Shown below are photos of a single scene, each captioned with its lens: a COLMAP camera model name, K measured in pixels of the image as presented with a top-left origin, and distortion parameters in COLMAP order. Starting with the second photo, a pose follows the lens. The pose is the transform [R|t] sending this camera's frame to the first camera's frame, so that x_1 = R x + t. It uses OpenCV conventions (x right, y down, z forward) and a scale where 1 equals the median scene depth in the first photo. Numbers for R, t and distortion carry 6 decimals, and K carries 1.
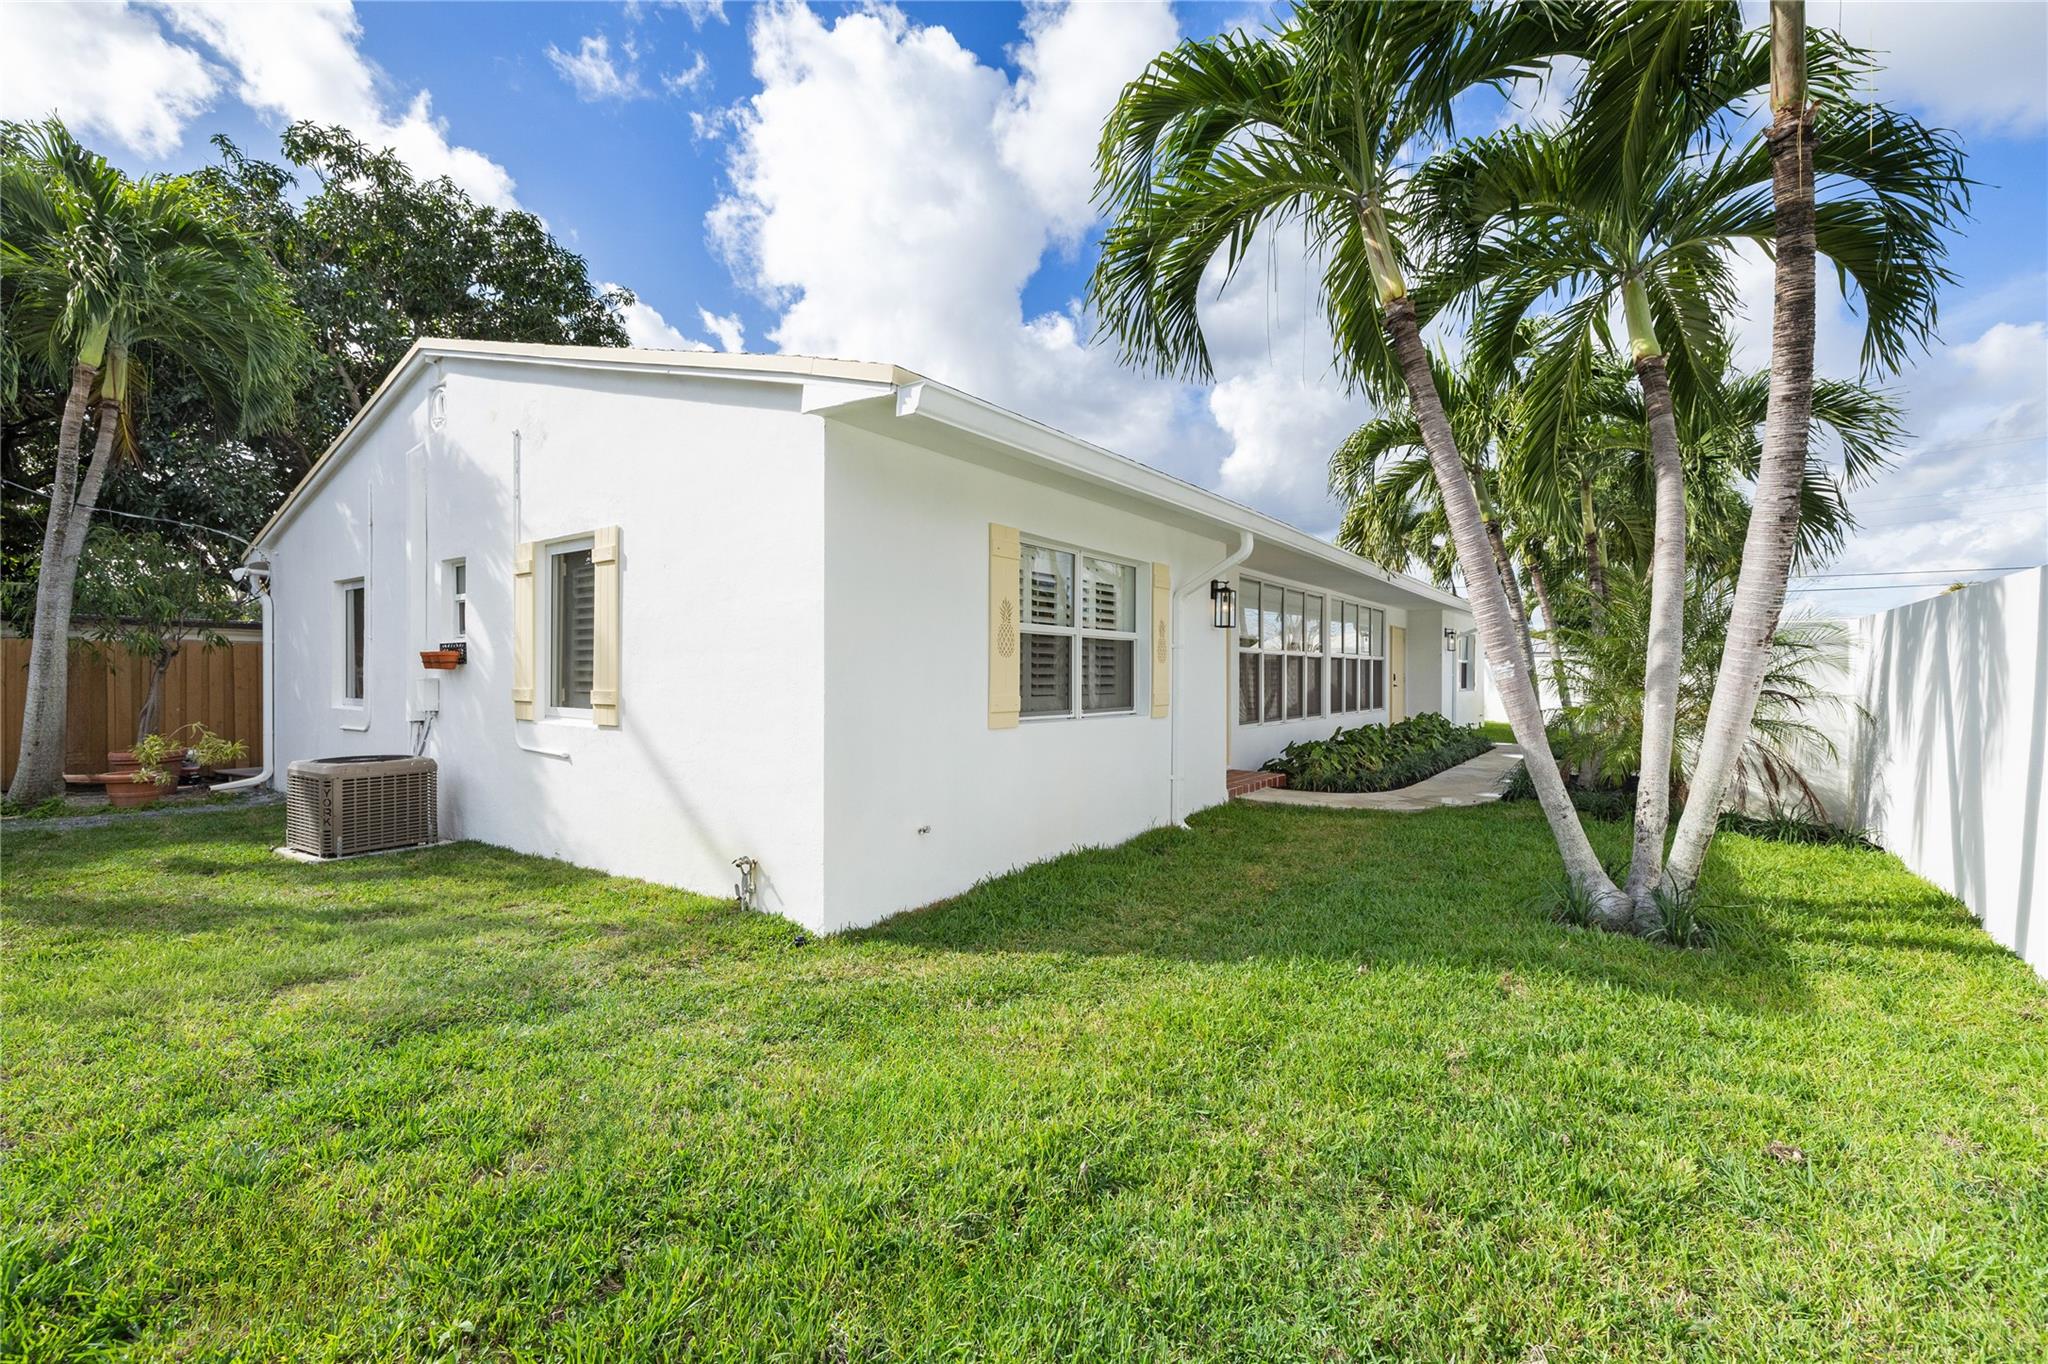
lens RADIAL K [[863.6, 0, 1024.0], [0, 863.6, 682.0], [0, 0, 1]] dist [0.000182, 0.000148]
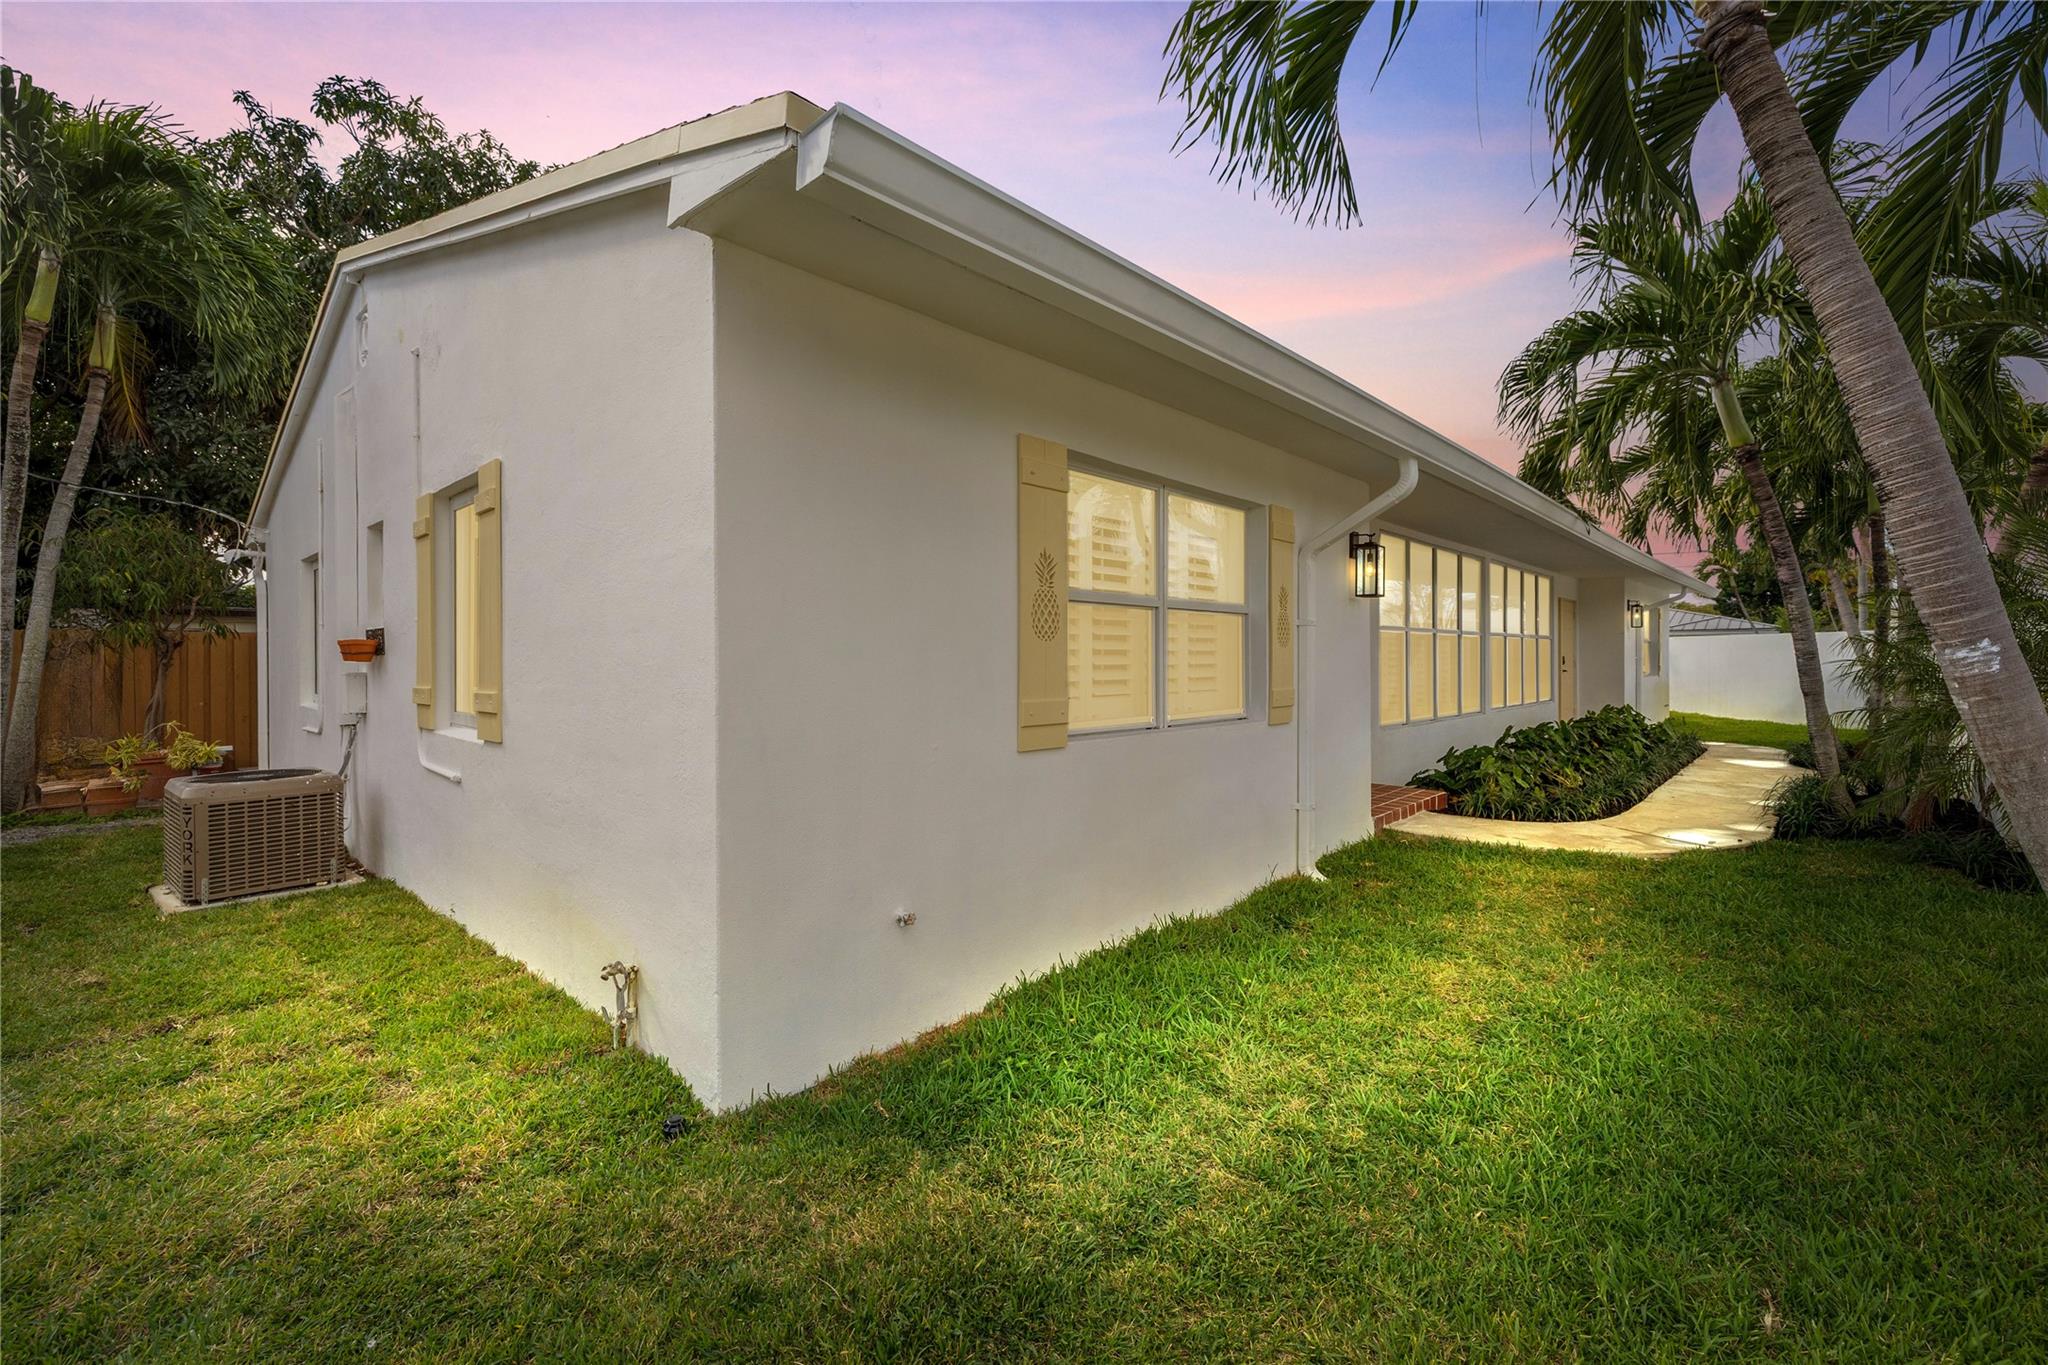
lens RADIAL K [[894.0, 0, 1028.7], [0, 894.0, 660.9], [0, 0, 1]] dist [-0.001564, -0.000523]
pose [[0.994737, -0.006732, -0.102244, 0.024023], [0.006141, 0.999963, -0.006090, -0.006158], [0.102281, 0.005430, 0.994741, 0.223145]]
